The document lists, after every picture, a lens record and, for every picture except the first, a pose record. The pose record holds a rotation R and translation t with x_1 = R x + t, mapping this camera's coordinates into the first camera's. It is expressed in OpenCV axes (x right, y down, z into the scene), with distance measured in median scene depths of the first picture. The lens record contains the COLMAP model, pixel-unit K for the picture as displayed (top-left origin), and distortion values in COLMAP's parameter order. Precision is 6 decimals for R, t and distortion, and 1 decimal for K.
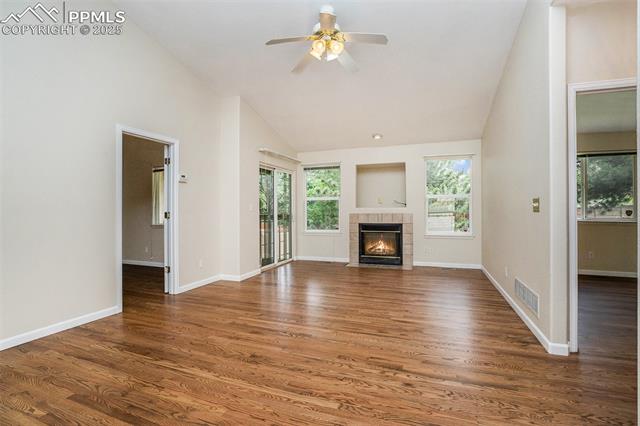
lens RADIAL K [[294.2, 0, 321.3], [0, 294.2, 215.3], [0, 0, 1]] dist [-0.045437, 0.000222]
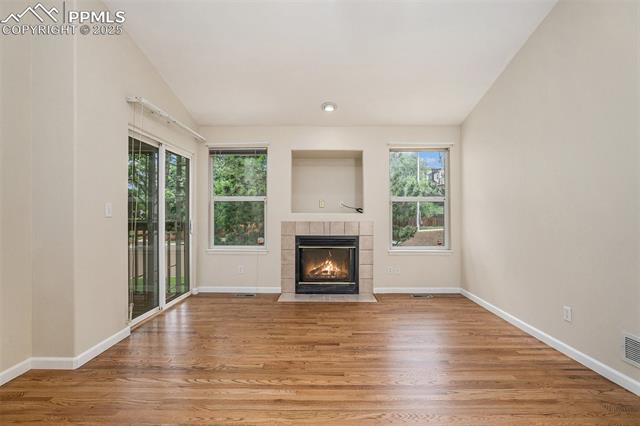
lens RADIAL K [[294.2, 0, 321.3], [0, 294.2, 215.3], [0, 0, 1]] dist [-0.045437, 0.000222]
pose [[0.942905, 0.000660, 0.333062, -0.045071], [0.003043, 0.999939, -0.010595, -0.012803], [-0.333049, 0.011003, 0.942845, 0.338973]]
